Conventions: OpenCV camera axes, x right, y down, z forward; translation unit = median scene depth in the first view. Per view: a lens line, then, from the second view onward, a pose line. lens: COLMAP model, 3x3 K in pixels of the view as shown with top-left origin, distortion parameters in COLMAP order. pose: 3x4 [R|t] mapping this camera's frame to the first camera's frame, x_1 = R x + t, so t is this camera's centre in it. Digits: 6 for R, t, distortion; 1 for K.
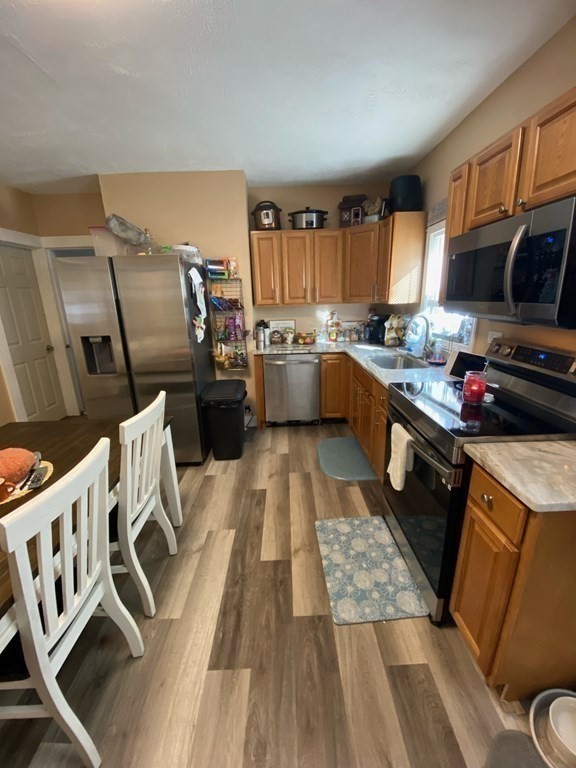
lens RADIAL K [[315.5, 0, 286.5], [0, 315.5, 377.8], [0, 0, 1]] dist [0.008445, -0.001182]
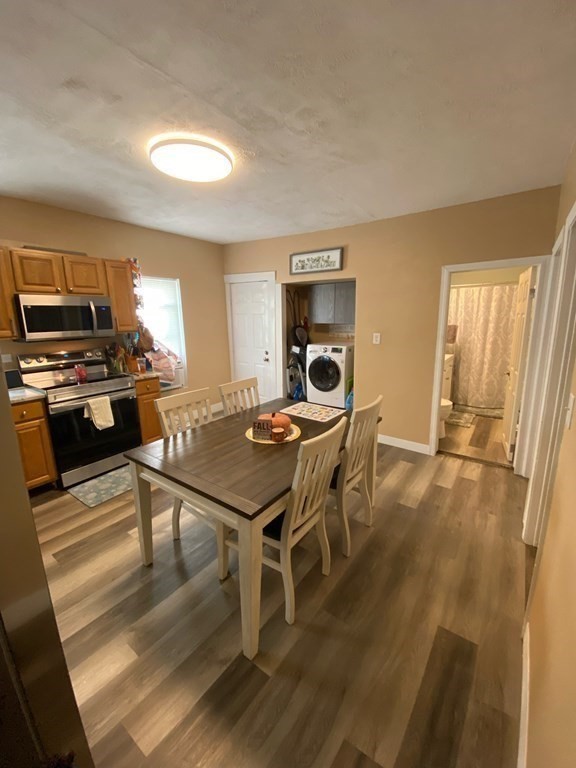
lens RADIAL K [[315.5, 0, 285.5], [0, 315.5, 379.2], [0, 0, 1]] dist [0.008445, -0.001182]
pose [[-0.790475, -0.084076, 0.606697, -0.849135], [0.194340, 0.904923, 0.378612, -0.224217], [-0.580846, 0.417188, -0.698979, 0.843513]]
